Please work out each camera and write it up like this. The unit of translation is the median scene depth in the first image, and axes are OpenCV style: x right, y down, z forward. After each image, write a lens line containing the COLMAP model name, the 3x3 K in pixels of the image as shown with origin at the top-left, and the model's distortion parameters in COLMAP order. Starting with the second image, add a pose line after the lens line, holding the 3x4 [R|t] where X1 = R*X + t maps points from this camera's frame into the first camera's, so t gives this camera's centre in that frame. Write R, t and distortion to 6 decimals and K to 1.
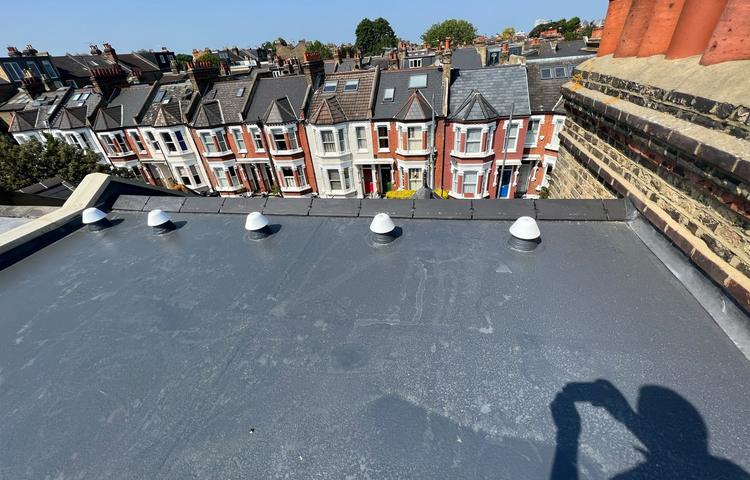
lens RADIAL K [[304.4, 0, 373.9], [0, 304.4, 240.9], [0, 0, 1]] dist [-0.002101, 0.000036]
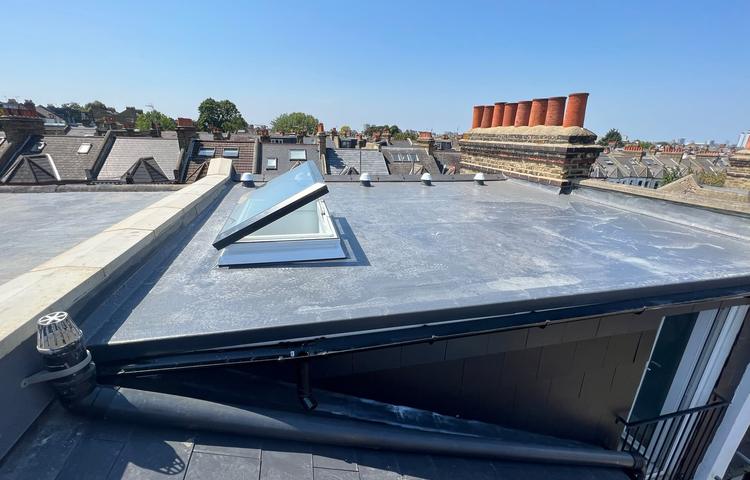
lens RADIAL K [[321.3, 0, 376.8], [0, 321.3, 239.9], [0, 0, 1]] dist [0.002515, 0.000176]
pose [[0.896322, -0.028801, 0.442468, -1.464945], [0.138848, 0.965932, -0.218394, 0.921593], [-0.421104, 0.257187, 0.869785, -0.849024]]
